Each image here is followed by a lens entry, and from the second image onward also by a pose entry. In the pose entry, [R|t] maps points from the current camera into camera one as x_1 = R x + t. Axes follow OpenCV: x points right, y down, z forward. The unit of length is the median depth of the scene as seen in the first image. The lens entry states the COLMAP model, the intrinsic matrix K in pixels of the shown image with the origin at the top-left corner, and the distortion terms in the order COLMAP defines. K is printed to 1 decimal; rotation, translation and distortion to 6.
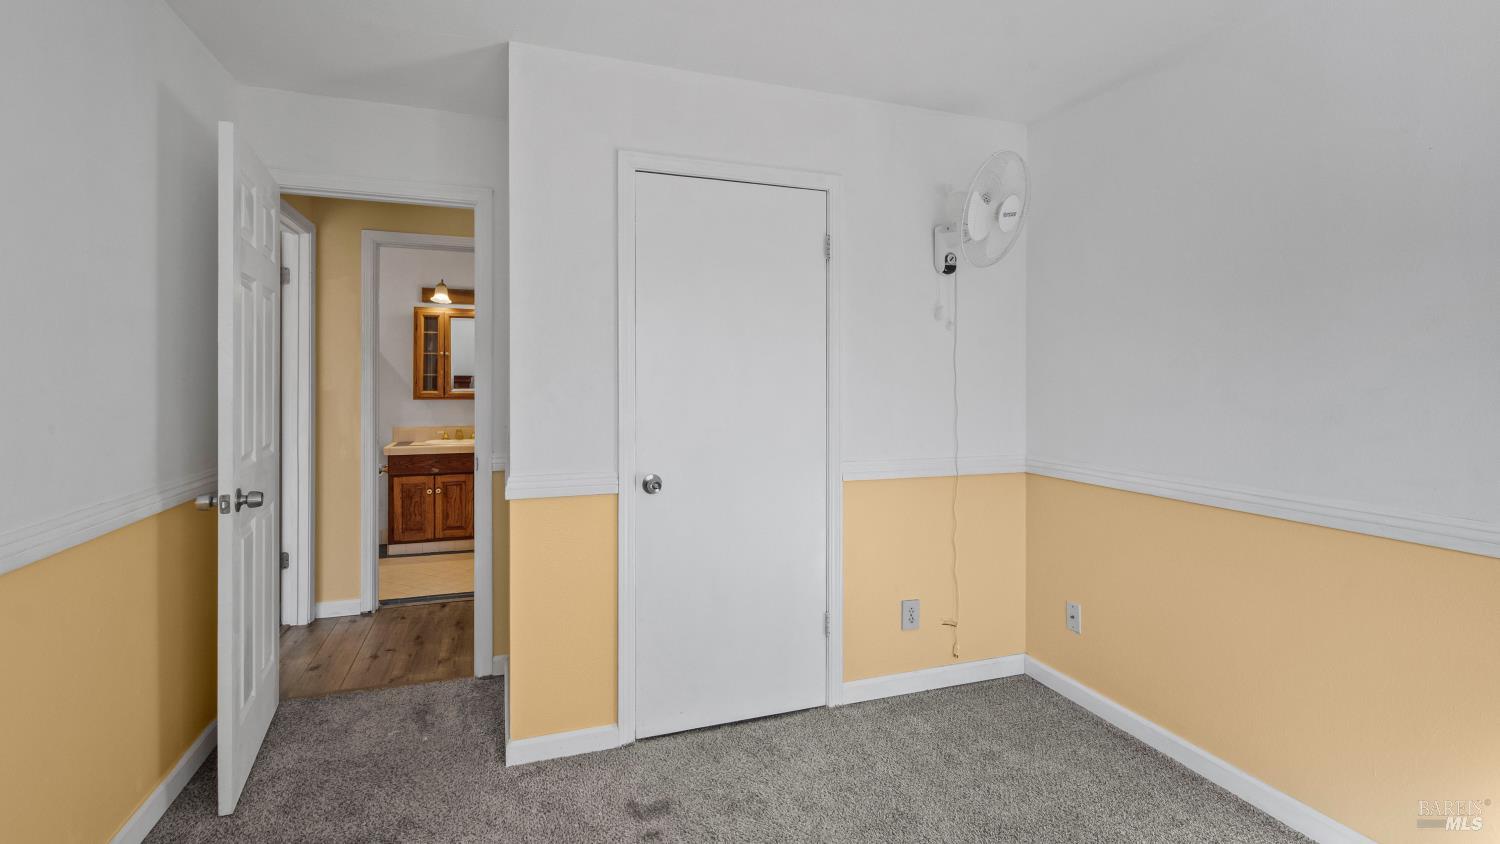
lens RADIAL K [[685.2, 0, 743.8], [0, 685.2, 382.4], [0, 0, 1]] dist [0.013212, -0.001394]
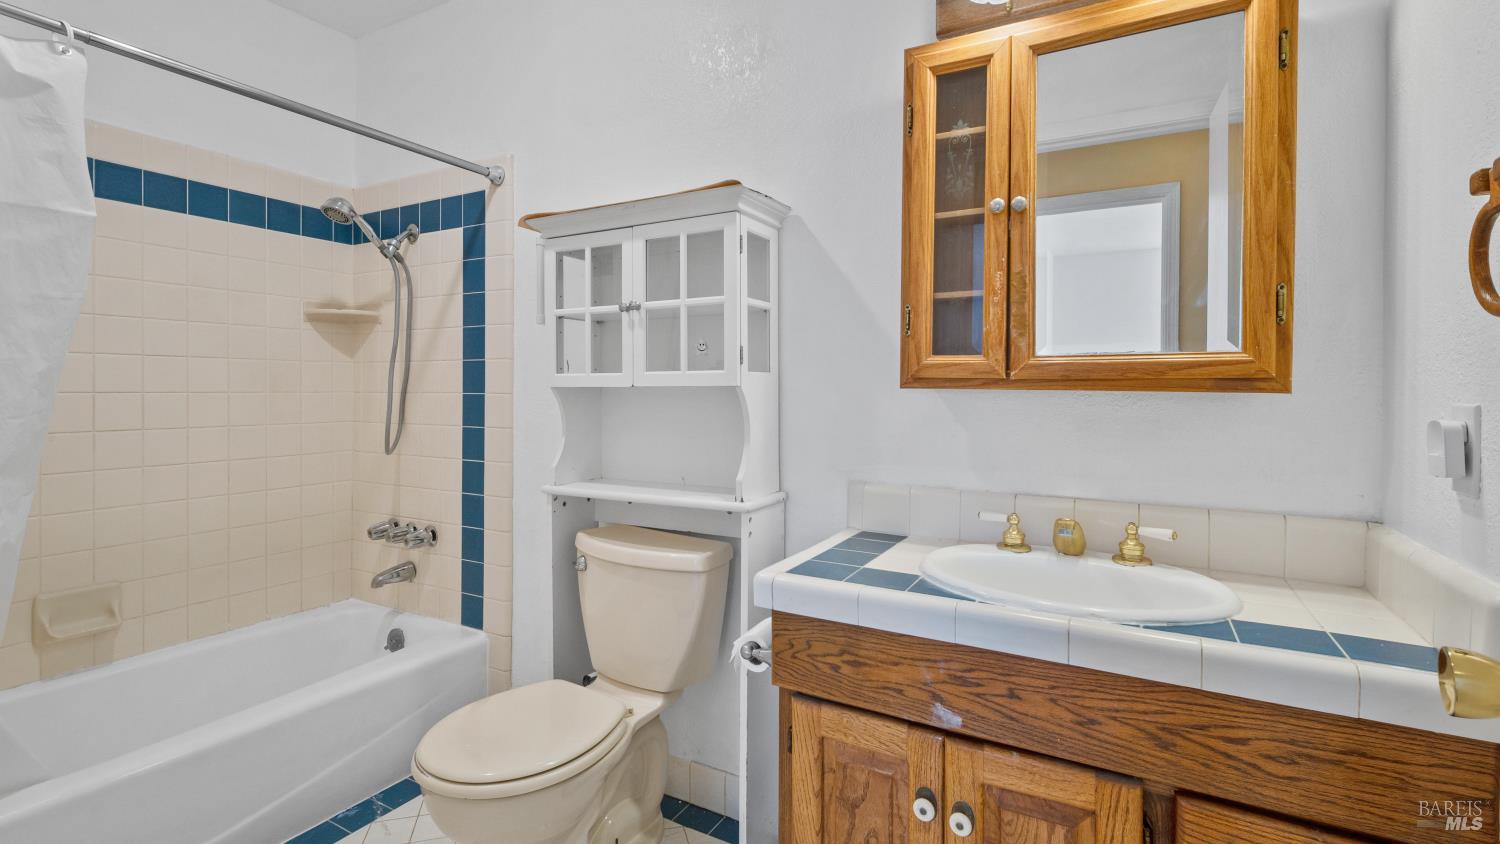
lens RADIAL K [[685.2, 0, 749.2], [0, 685.2, 387.7], [0, 0, 1]] dist [0.013212, -0.001394]
pose [[0.655251, 0.004624, -0.755397, -0.312283], [-0.002180, 0.999989, 0.004230, 0.024057], [0.755408, -0.001125, 0.655254, 0.773015]]
